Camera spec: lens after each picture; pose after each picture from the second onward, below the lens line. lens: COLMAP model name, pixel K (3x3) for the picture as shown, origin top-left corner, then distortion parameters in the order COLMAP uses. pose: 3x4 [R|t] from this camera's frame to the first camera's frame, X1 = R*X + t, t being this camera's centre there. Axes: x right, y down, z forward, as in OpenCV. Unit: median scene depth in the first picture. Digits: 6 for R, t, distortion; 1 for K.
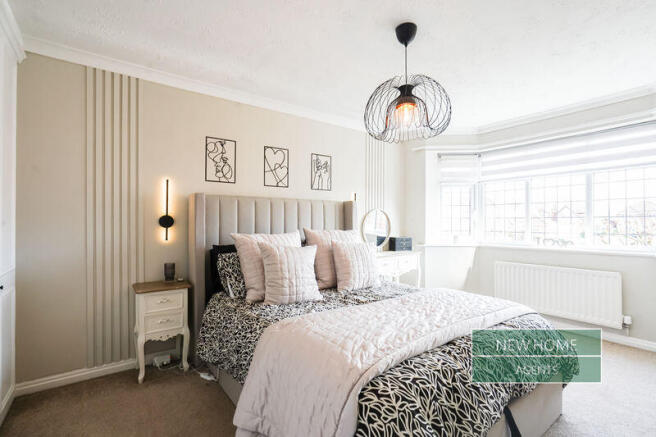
lens RADIAL K [[306.5, 0, 326.8], [0, 306.5, 220.0], [0, 0, 1]] dist [-0.012500, 0.010039]
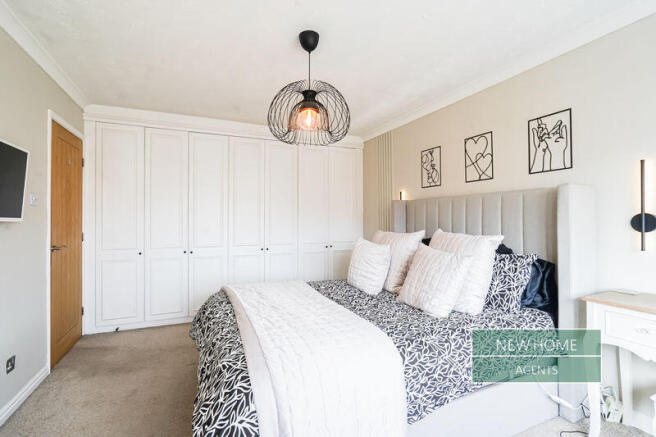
lens RADIAL K [[306.5, 0, 328.6], [0, 306.5, 218.0], [0, 0, 1]] dist [-0.012500, 0.010039]
pose [[-0.209998, 0.003044, -0.977697, 0.766837], [0.016548, 0.999863, -0.000441, -0.010879], [0.977562, -0.016271, -0.210020, 0.772558]]
